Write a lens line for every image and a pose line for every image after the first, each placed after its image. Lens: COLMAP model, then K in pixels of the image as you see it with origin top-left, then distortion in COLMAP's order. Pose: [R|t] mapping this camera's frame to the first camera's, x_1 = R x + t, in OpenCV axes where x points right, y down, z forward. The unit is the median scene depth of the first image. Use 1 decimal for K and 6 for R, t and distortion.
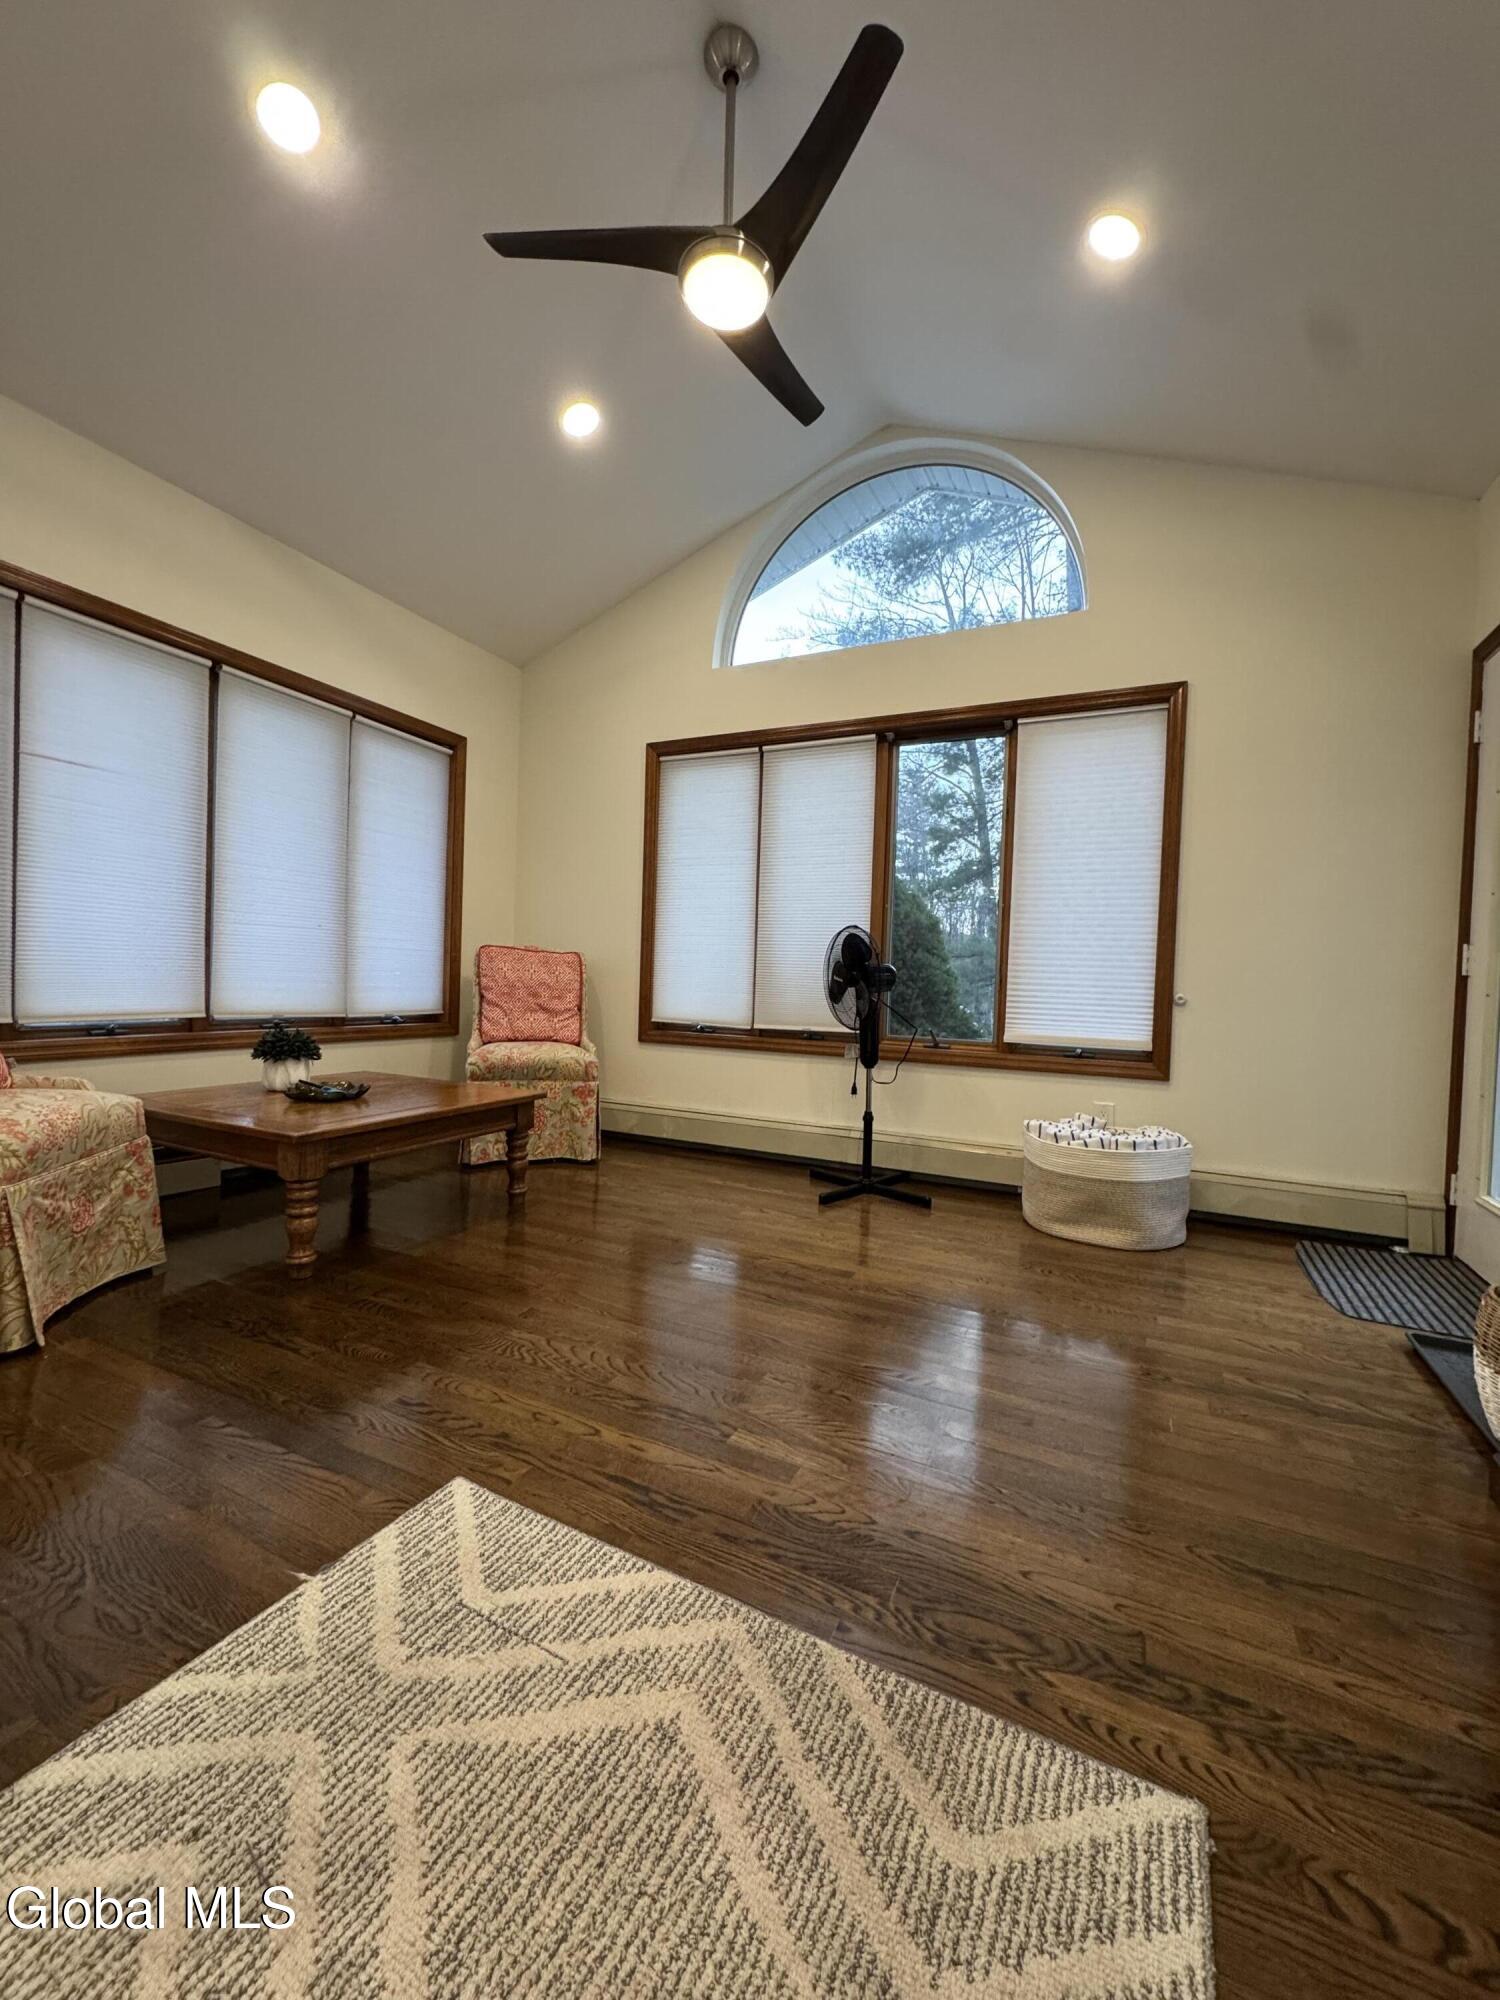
lens RADIAL K [[800.9, 0, 748.5], [0, 800.9, 998.4], [0, 0, 1]] dist [0.001605, -0.000002]
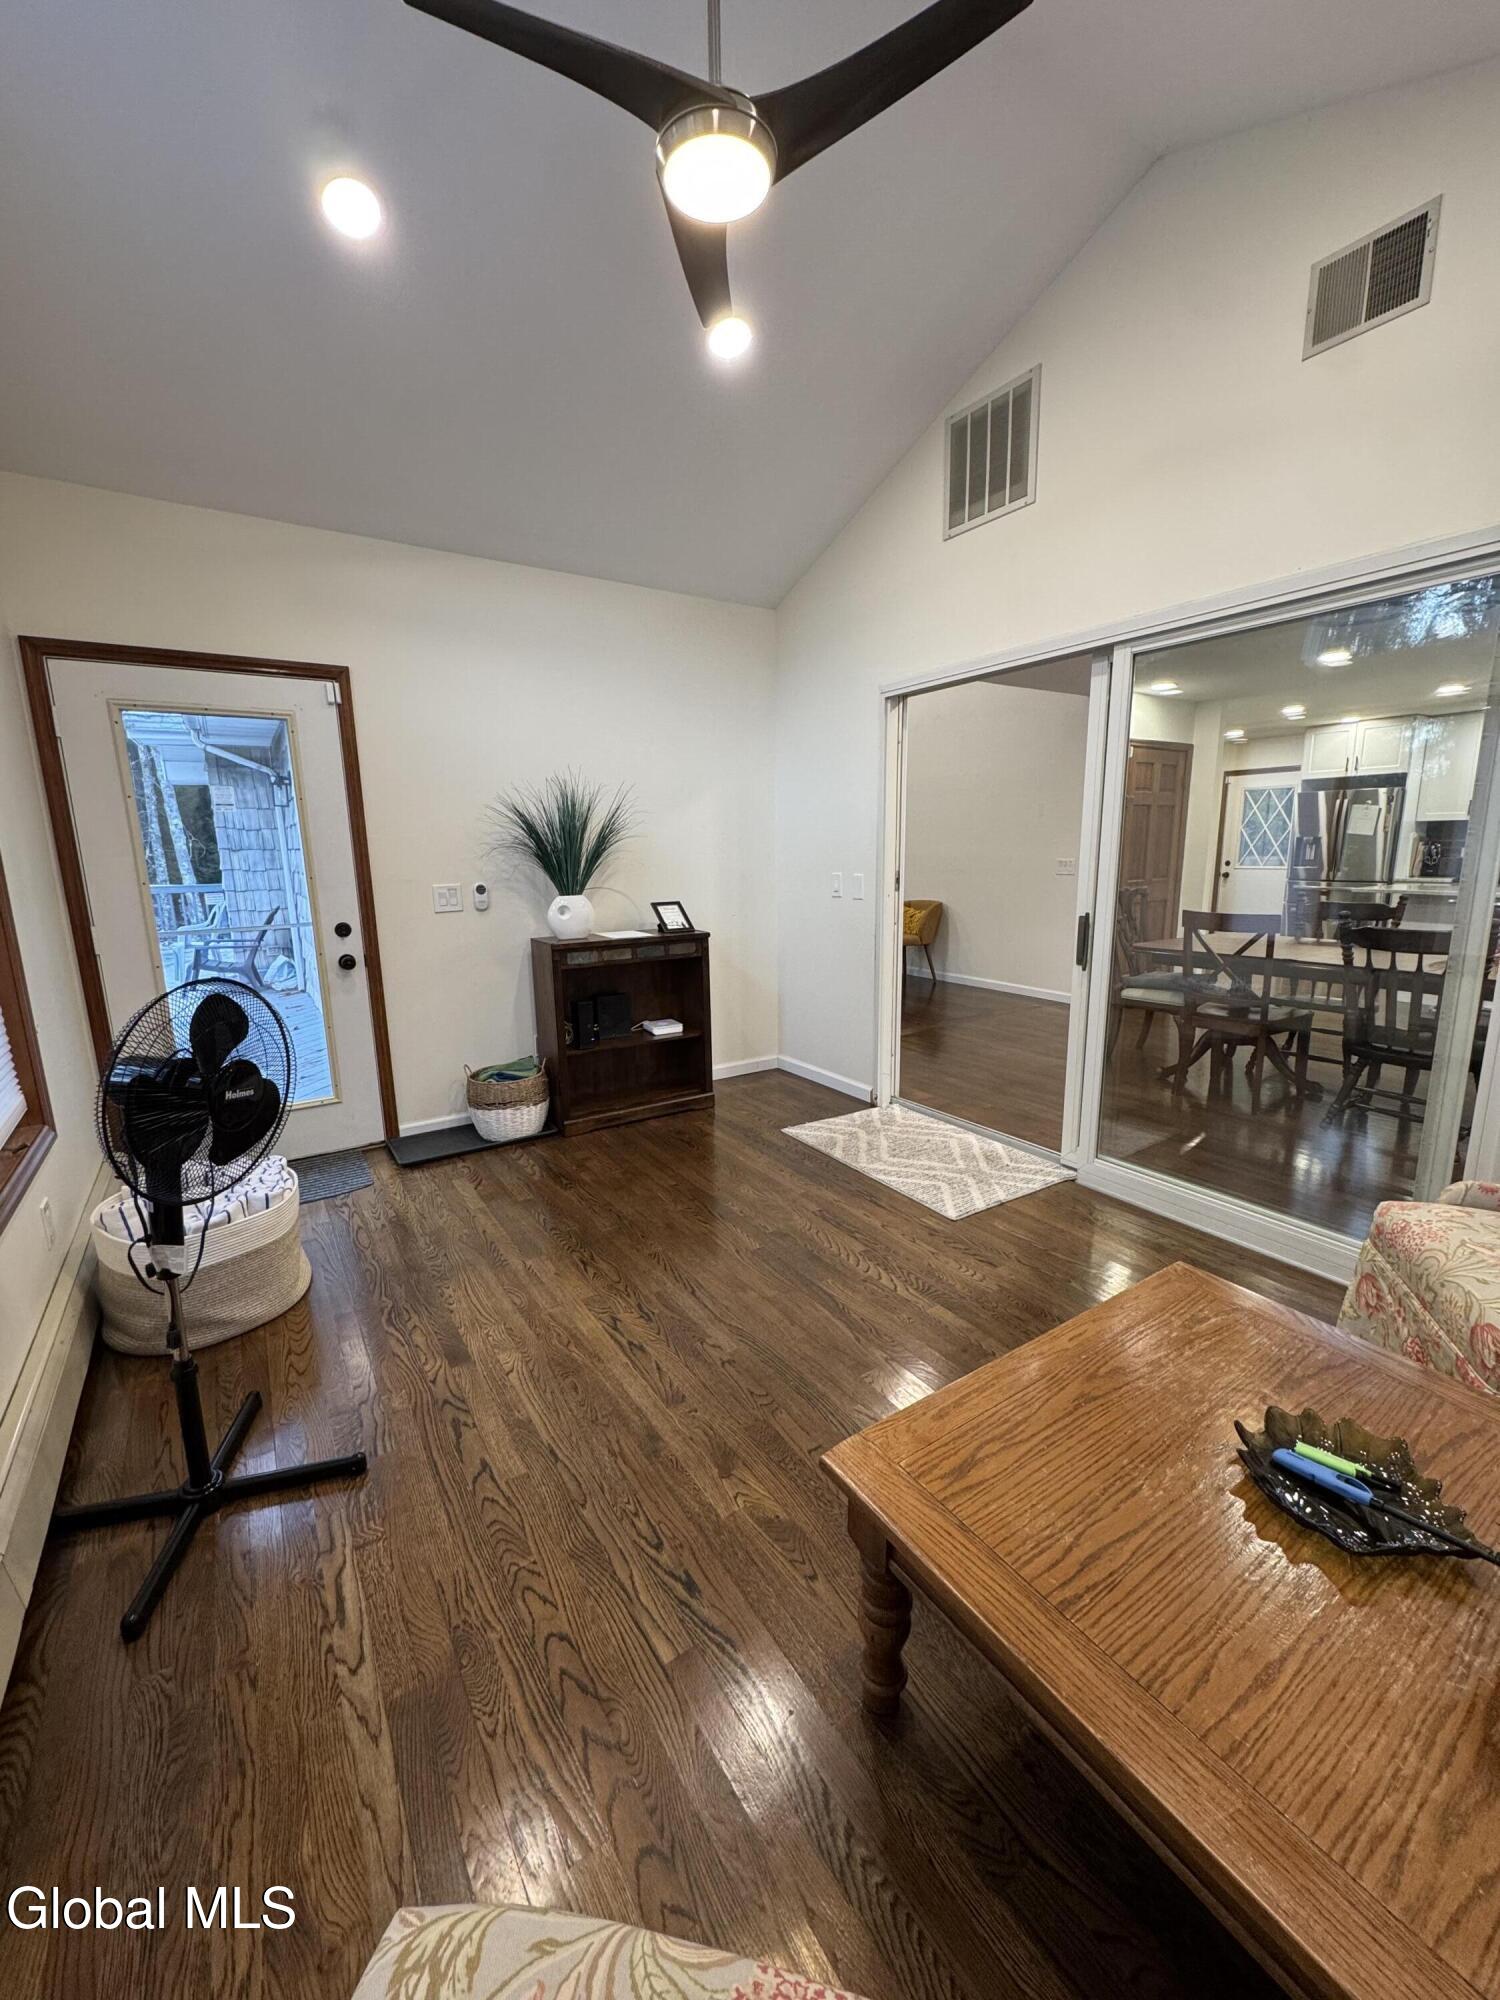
lens RADIAL K [[800.9, 0, 753.7], [0, 800.9, 1002.9], [0, 0, 1]] dist [0.001605, -0.000002]
pose [[-0.859165, -0.108465, 0.500071, -1.216955], [0.009542, 0.973710, 0.227590, -0.580006], [-0.511610, 0.200309, -0.835543, 3.923490]]
